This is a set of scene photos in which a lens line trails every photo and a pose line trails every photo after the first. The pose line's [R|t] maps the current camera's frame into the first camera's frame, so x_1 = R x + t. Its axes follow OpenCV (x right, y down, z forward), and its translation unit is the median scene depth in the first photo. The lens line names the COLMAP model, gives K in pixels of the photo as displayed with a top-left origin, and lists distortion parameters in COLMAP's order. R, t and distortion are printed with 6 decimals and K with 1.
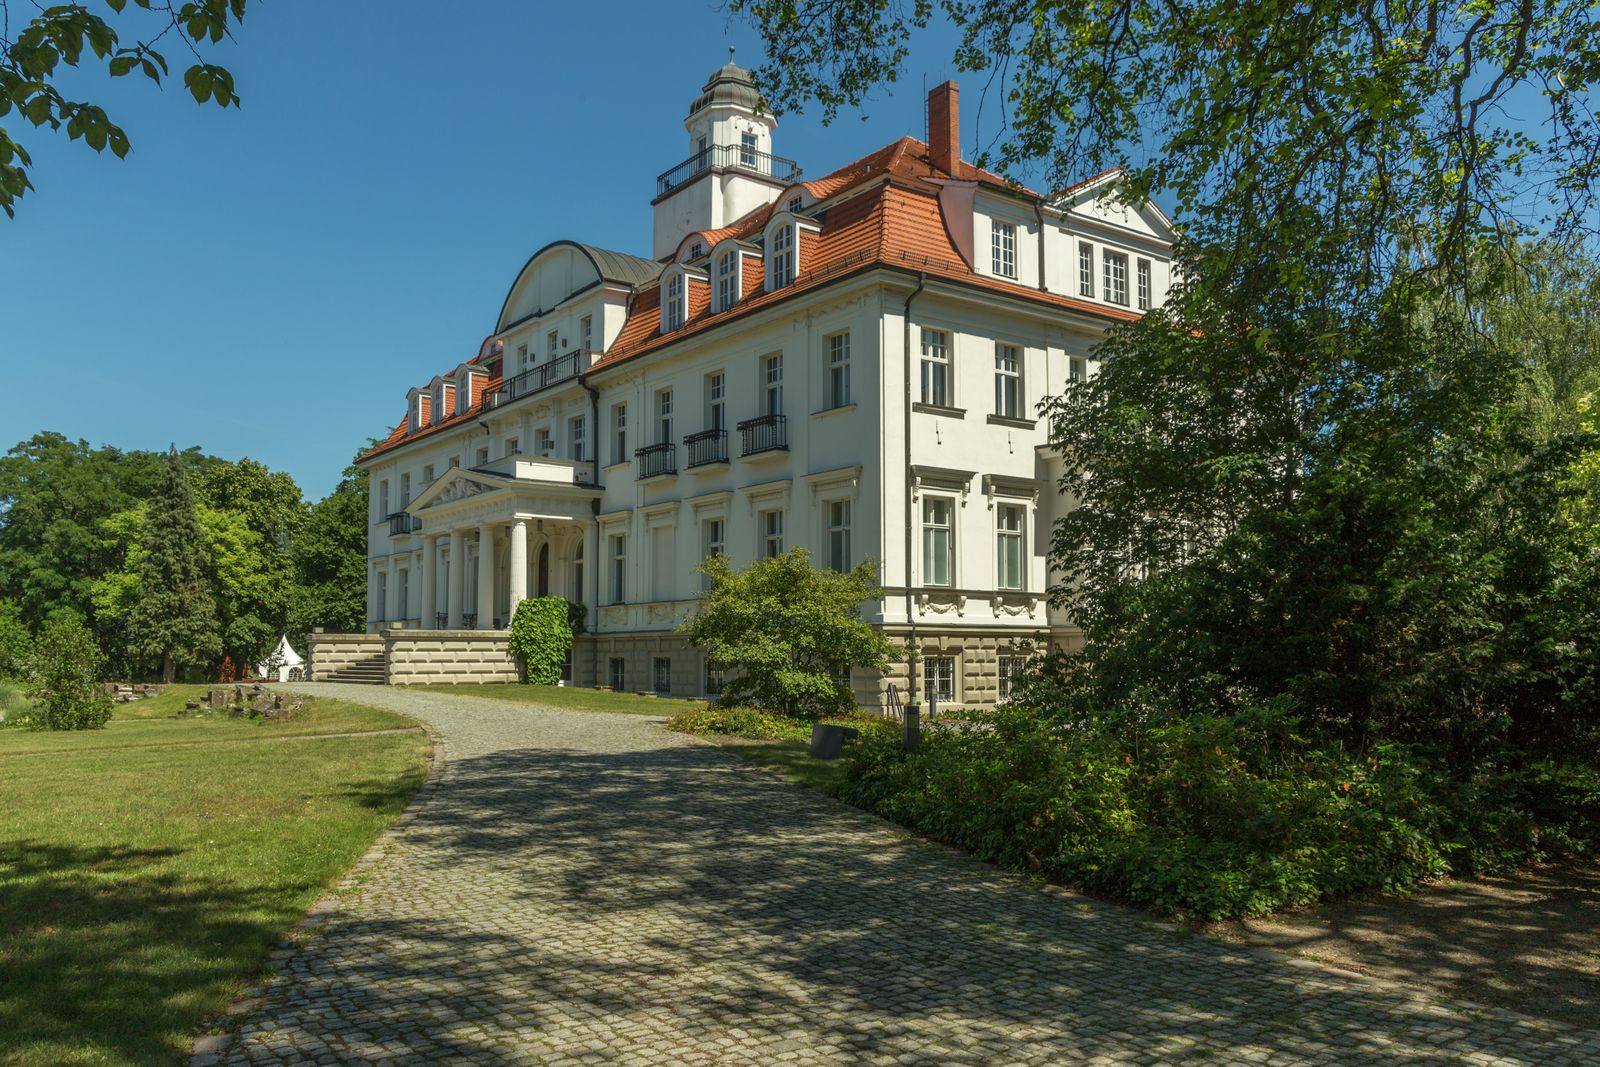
lens RADIAL K [[1306.9, 0, 812.8], [0, 1306.9, 533.4], [0, 0, 1]] dist [-0.039091, 0.004366]
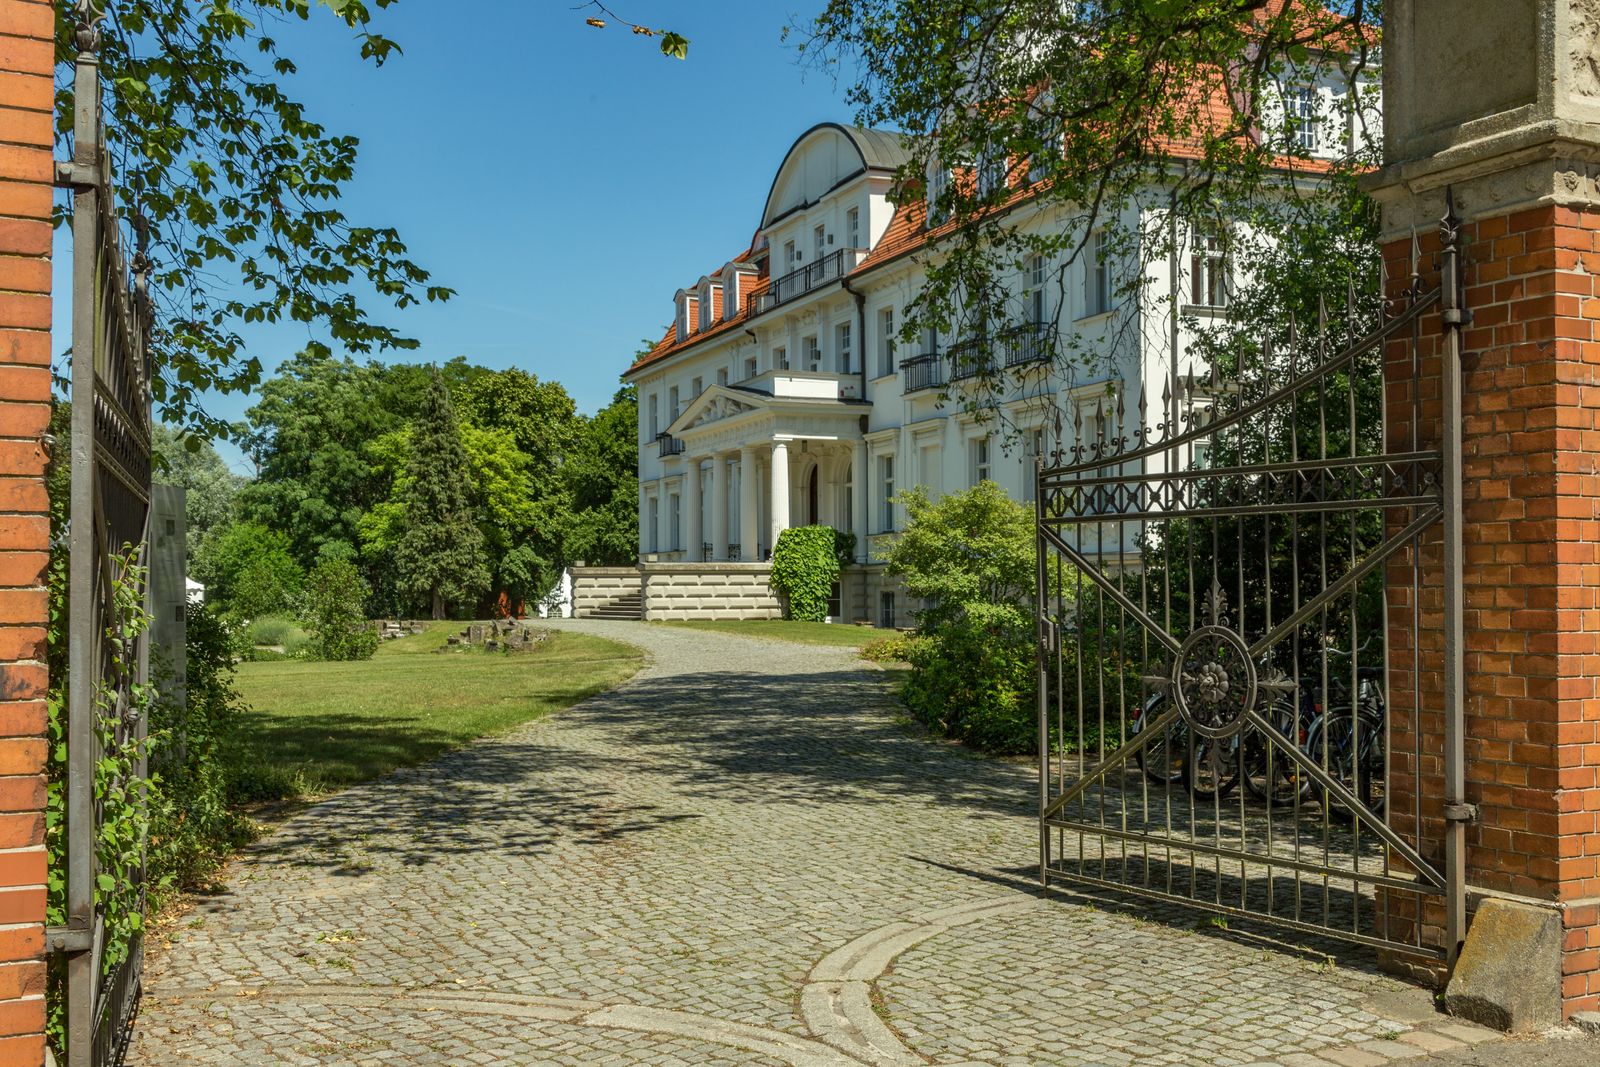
lens RADIAL K [[1960.4, 0, 811.0], [0, 1960.4, 491.3], [0, 0, 1]] dist [-0.062037, 0.049549]
pose [[0.959413, -0.015261, -0.281590, 0.169414], [0.026755, 0.998956, 0.037017, -0.024075], [0.280731, -0.043049, 0.958820, -0.290024]]
